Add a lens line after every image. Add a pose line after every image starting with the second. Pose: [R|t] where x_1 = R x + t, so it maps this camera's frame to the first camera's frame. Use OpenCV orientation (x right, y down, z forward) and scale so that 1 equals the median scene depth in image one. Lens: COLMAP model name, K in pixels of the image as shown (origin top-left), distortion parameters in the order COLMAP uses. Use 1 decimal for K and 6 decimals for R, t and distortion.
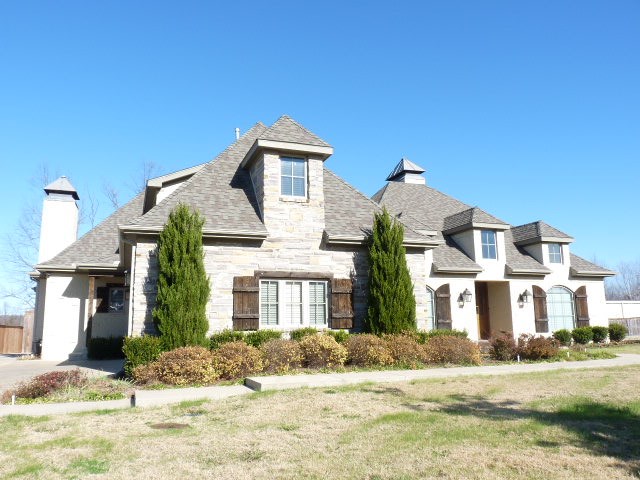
lens RADIAL K [[519.8, 0, 319.2], [0, 519.8, 235.4], [0, 0, 1]] dist [-0.009444, -0.017105]
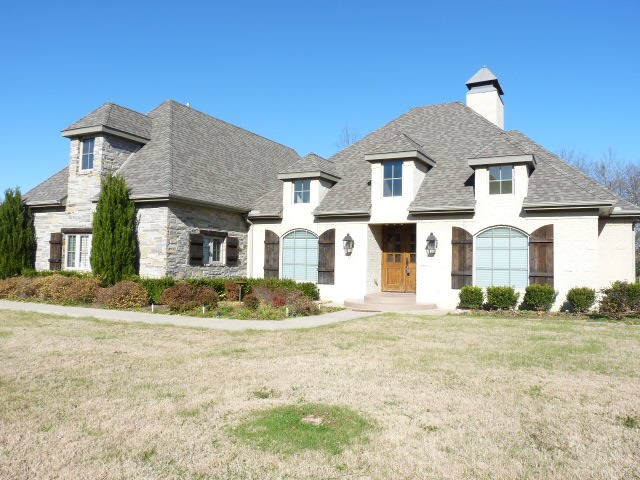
lens RADIAL K [[519.8, 0, 320.6], [0, 519.8, 242.6], [0, 0, 1]] dist [-0.009444, -0.017105]
pose [[0.660899, -0.011267, -0.750390, 1.102059], [0.098997, 0.992458, 0.072290, 0.059006], [0.743916, -0.122063, 0.657031, 0.466252]]
